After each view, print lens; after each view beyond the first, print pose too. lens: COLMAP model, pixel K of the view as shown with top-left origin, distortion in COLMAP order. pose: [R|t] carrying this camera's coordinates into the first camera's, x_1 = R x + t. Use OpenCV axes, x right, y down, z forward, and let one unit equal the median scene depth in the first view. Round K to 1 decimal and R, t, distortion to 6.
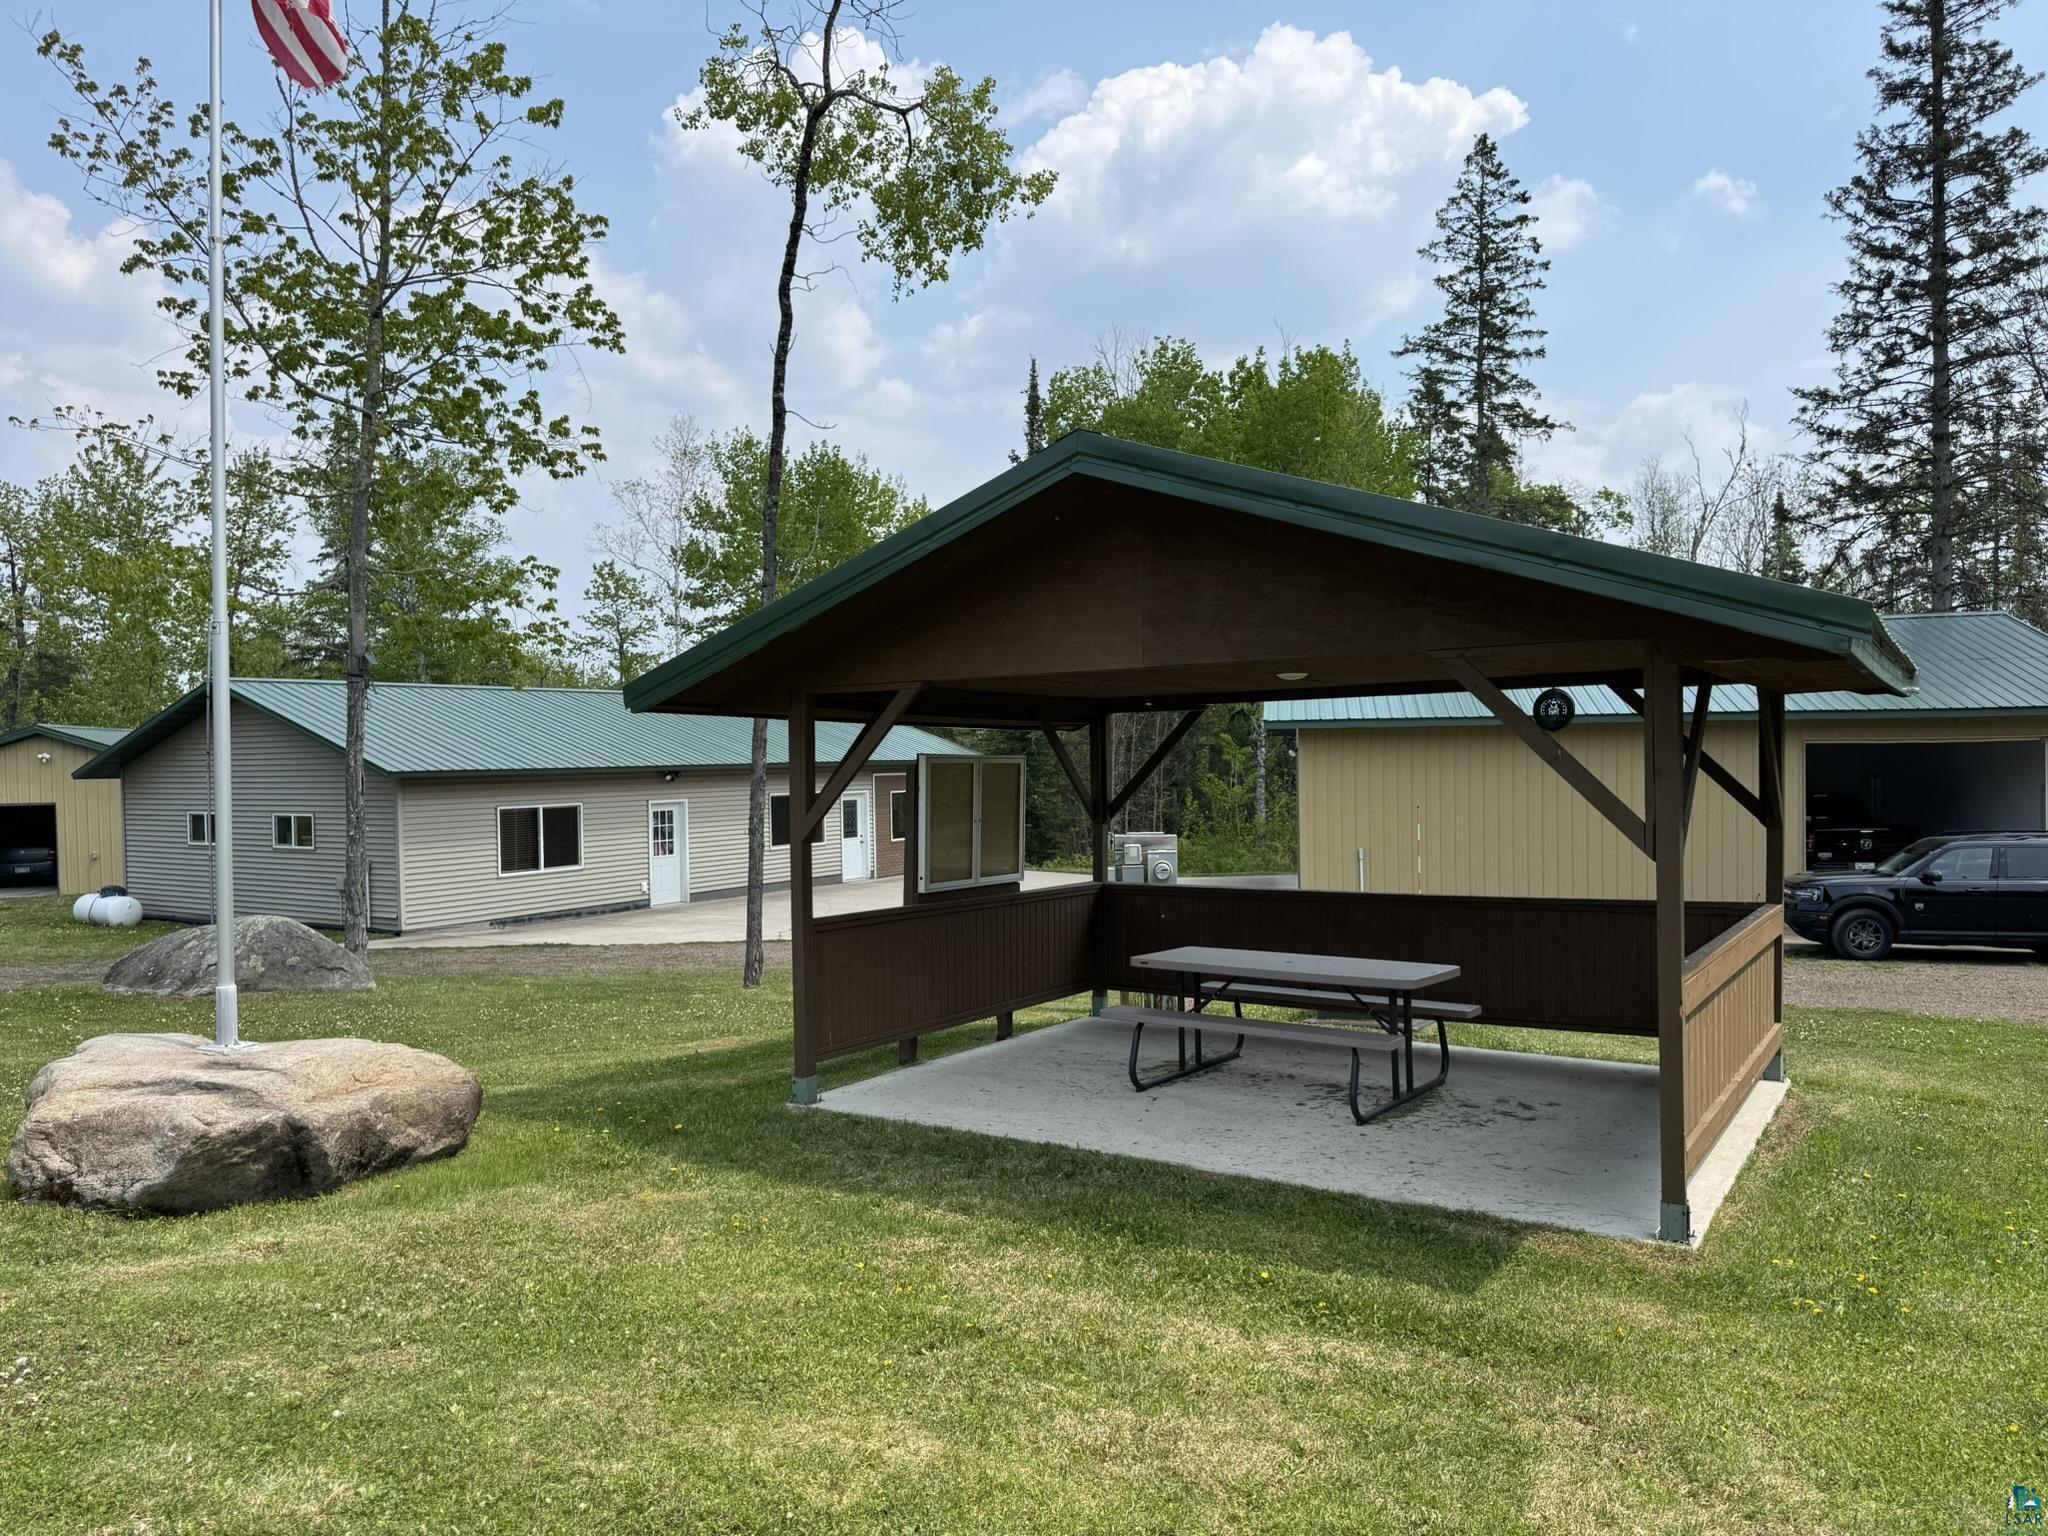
lens RADIAL K [[1432.7, 0, 1038.9], [0, 1432.7, 772.3], [0, 0, 1]] dist [0.055267, -0.077585]
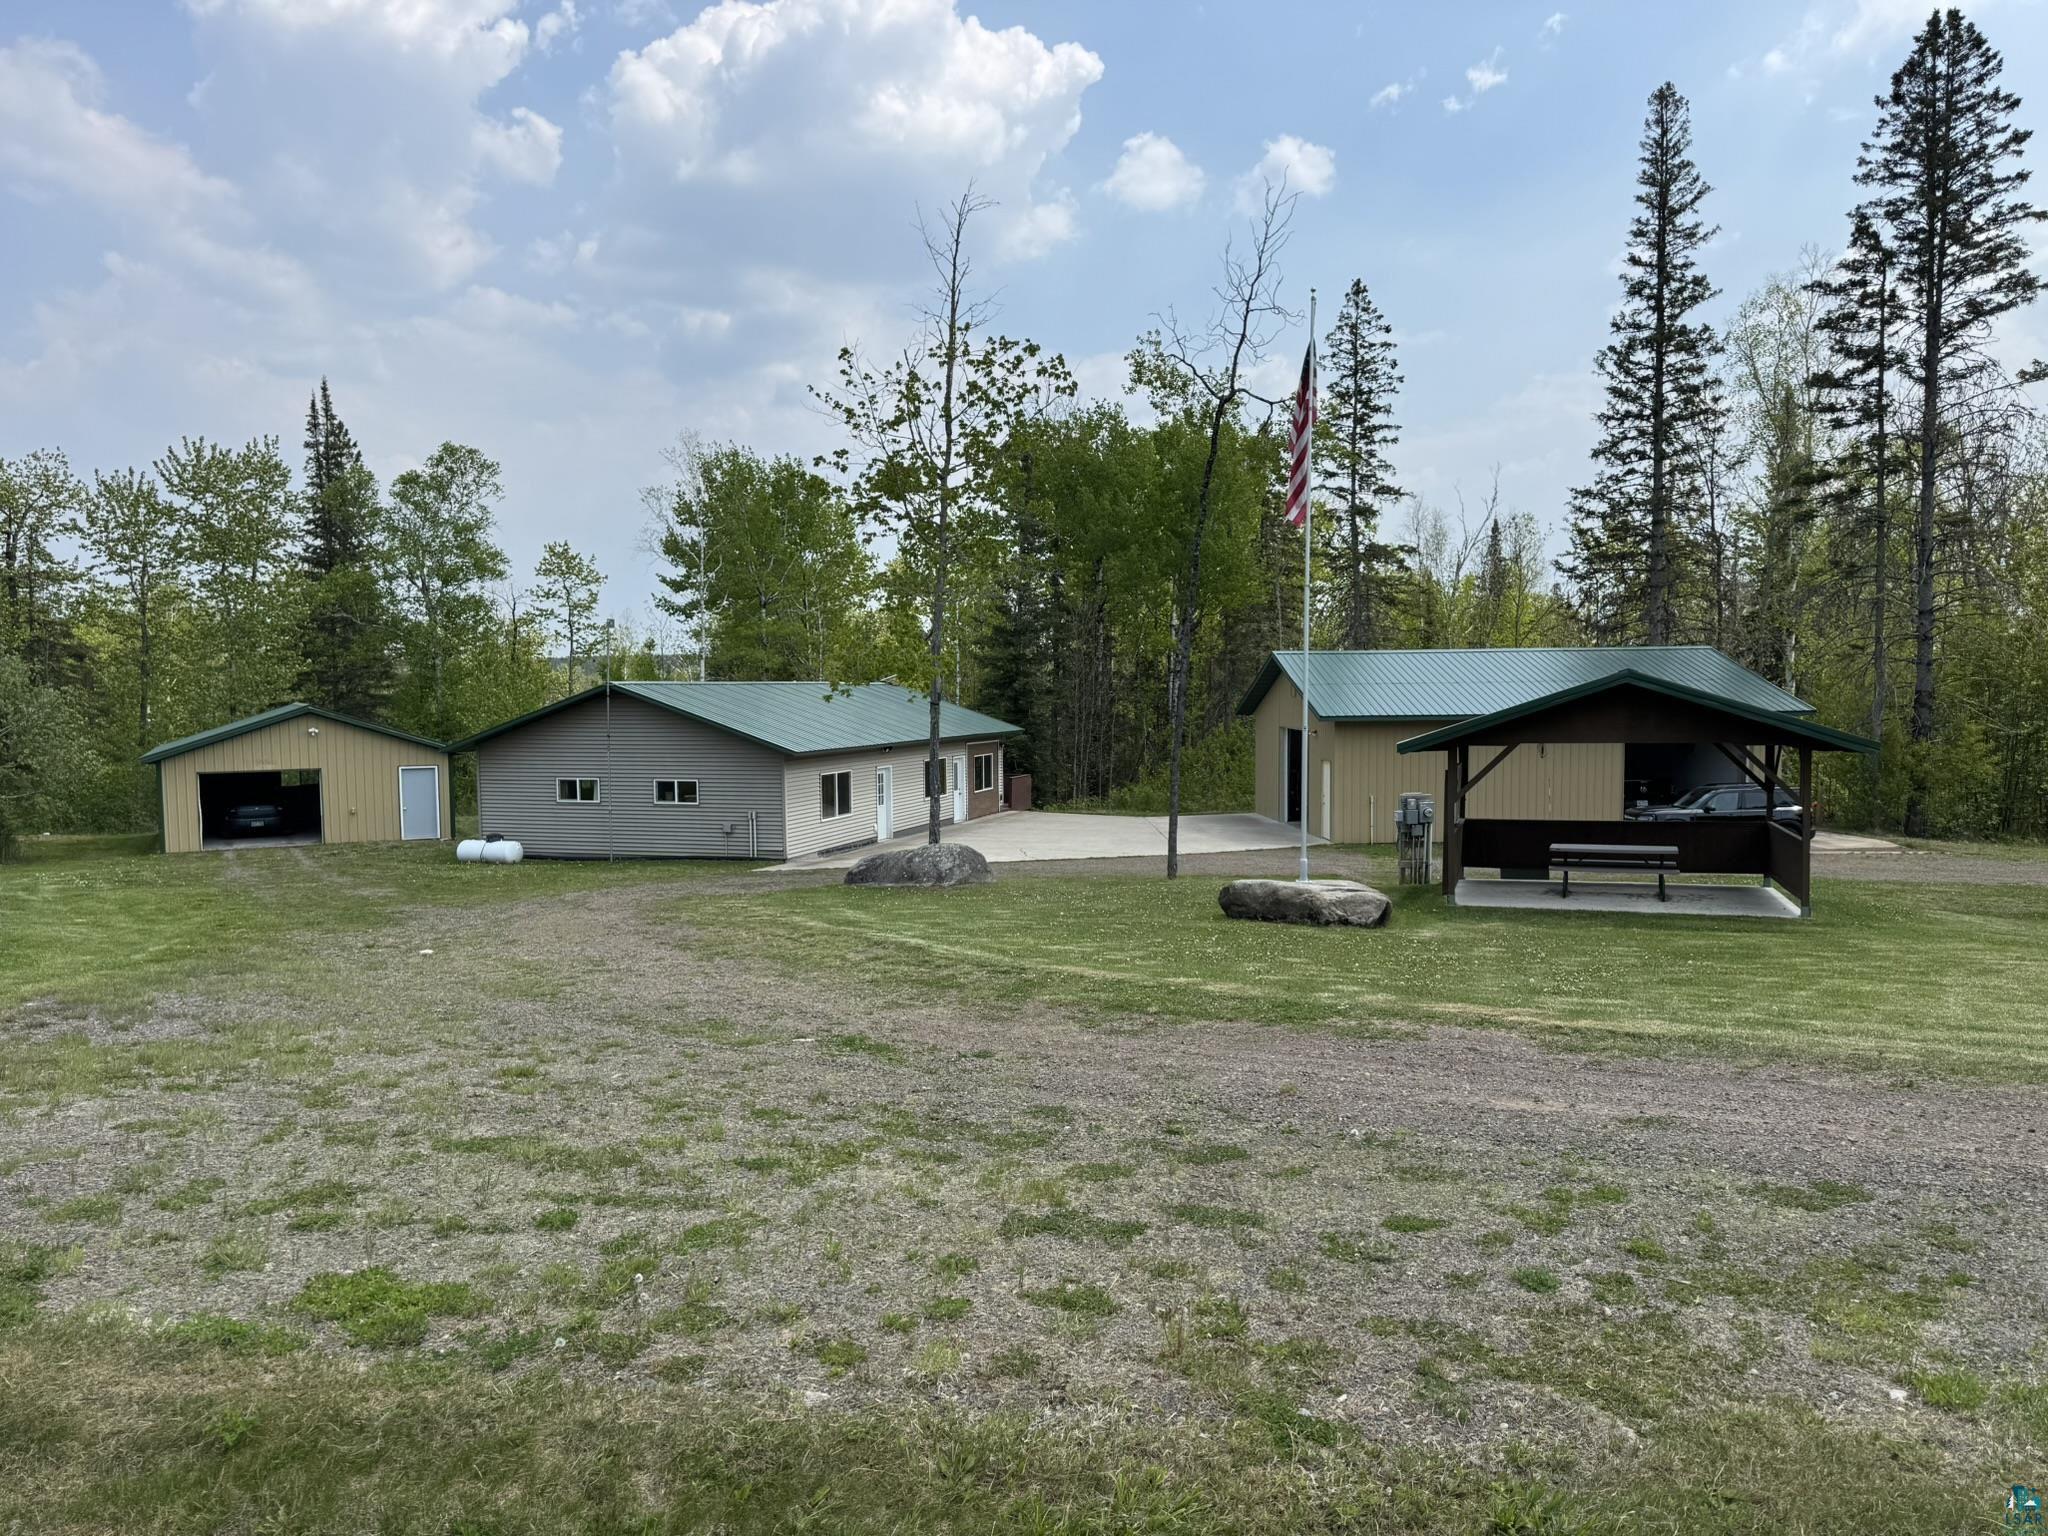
lens RADIAL K [[1432.7, 0, 1041.1], [0, 1432.7, 761.4], [0, 0, 1]] dist [0.055267, -0.077585]
pose [[0.969657, -0.005794, 0.244400, -0.390797], [-0.002594, 0.999419, 0.033987, -0.028394], [-0.244455, -0.033590, 0.969079, -0.338308]]
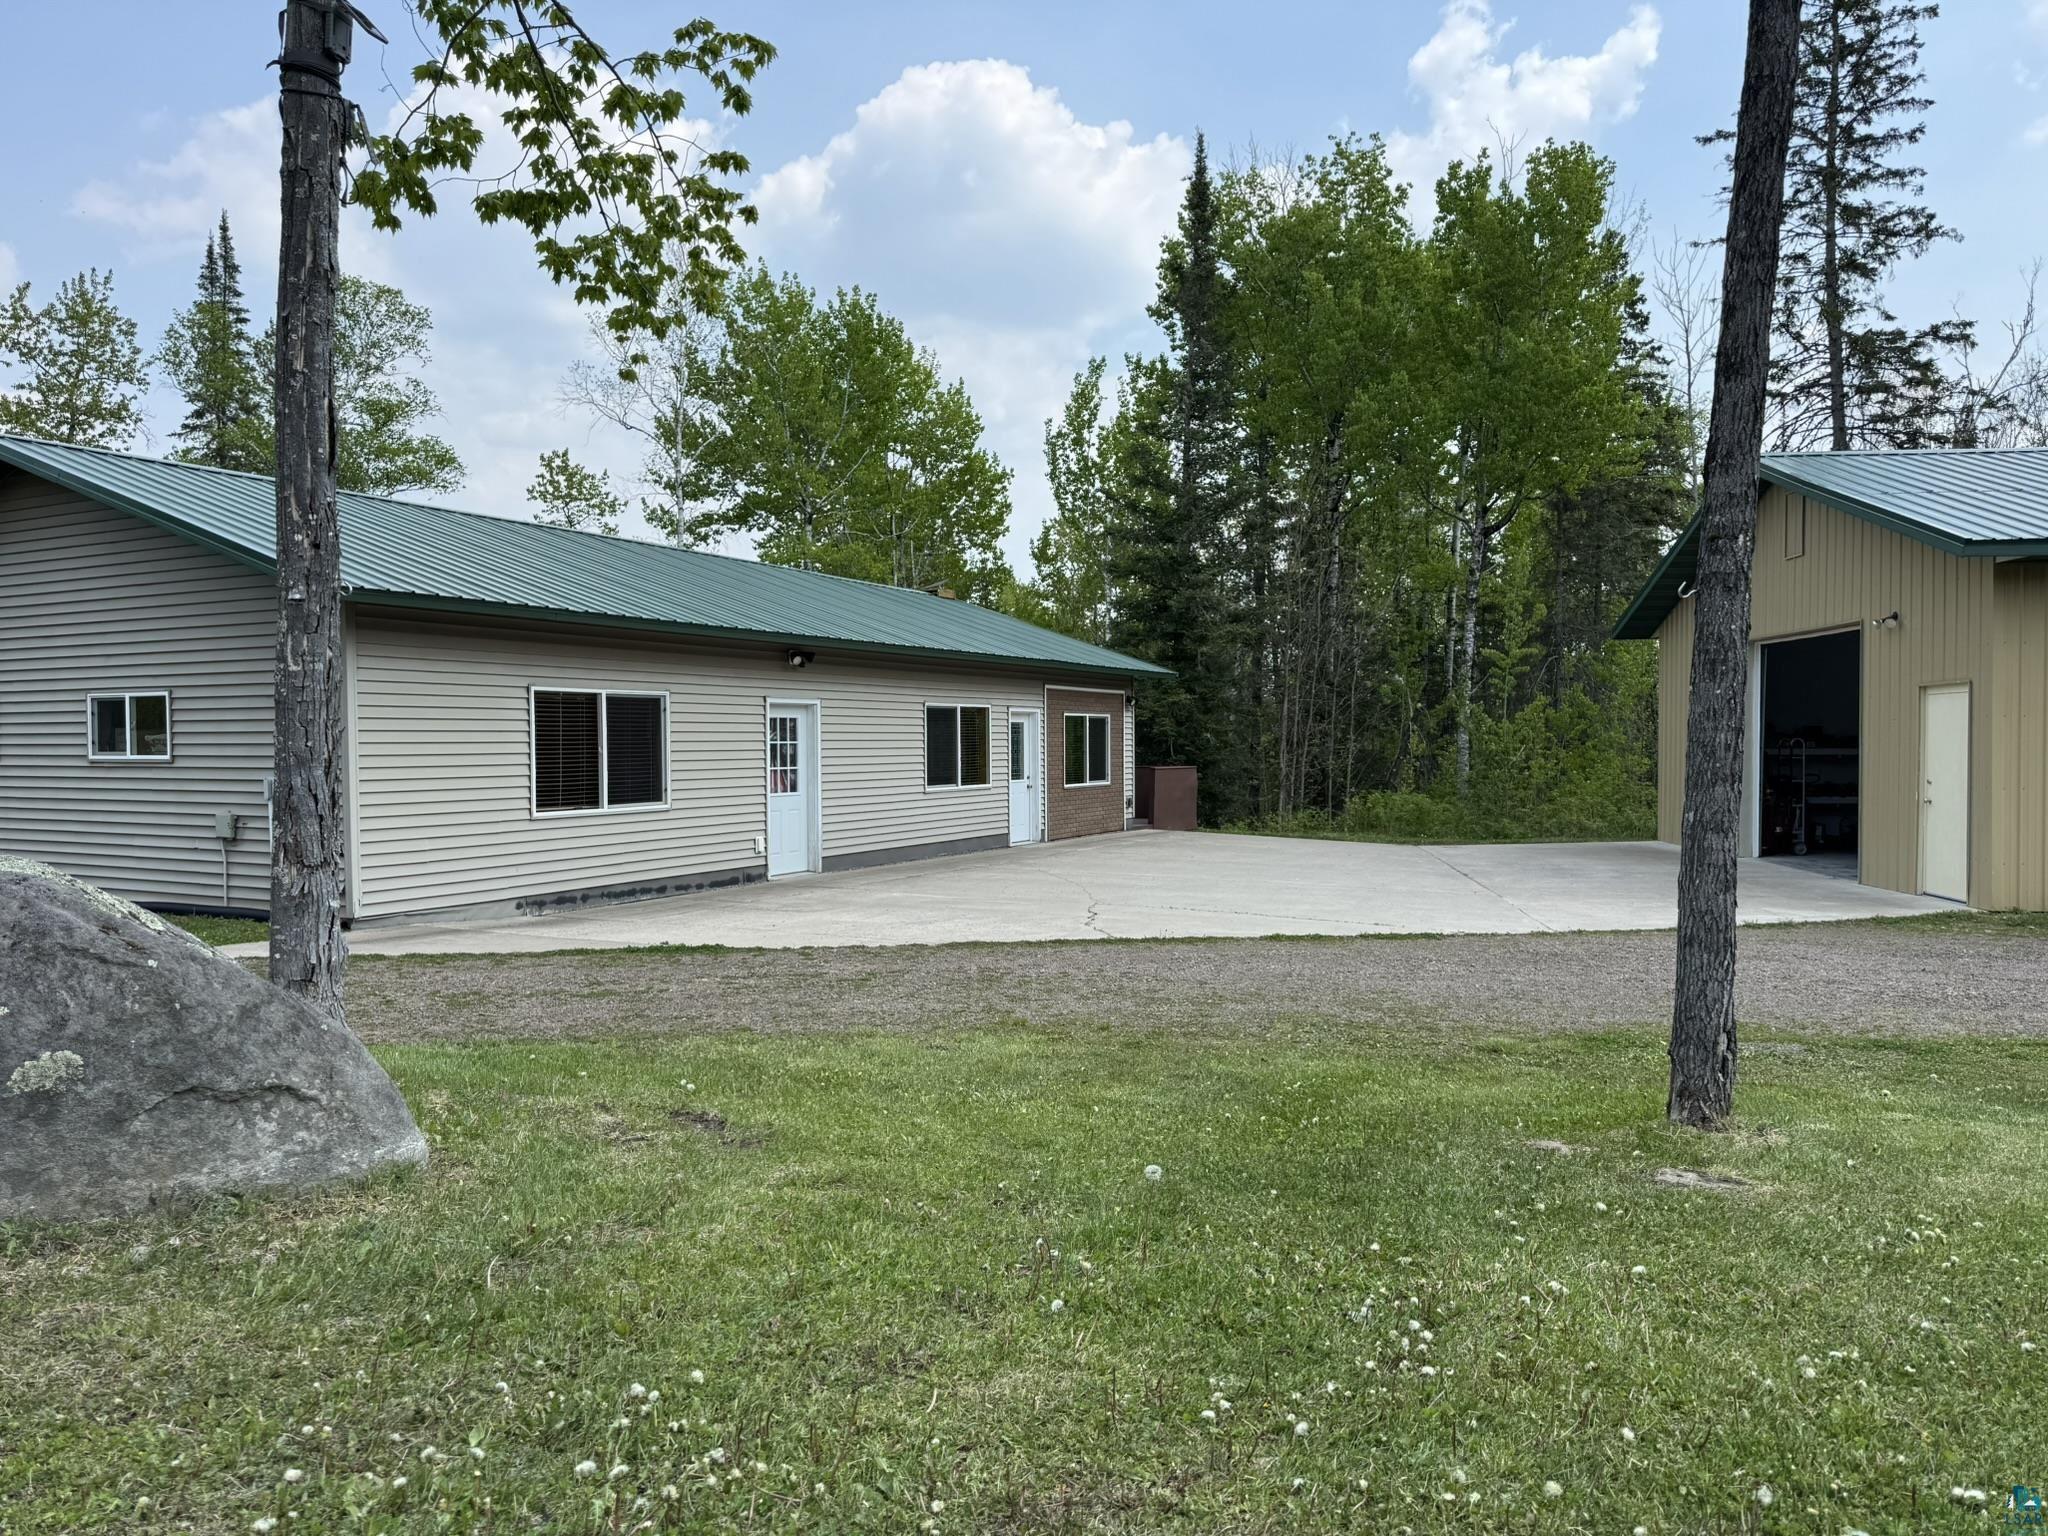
lens RADIAL K [[1432.7, 0, 1036.1], [0, 1432.7, 778.7], [0, 0, 1]] dist [0.055267, -0.077585]
pose [[0.997301, 0.009696, 0.072780, -0.174233], [-0.010597, 0.999872, 0.012003, 0.038079], [-0.072655, -0.012742, 0.997276, 0.349519]]
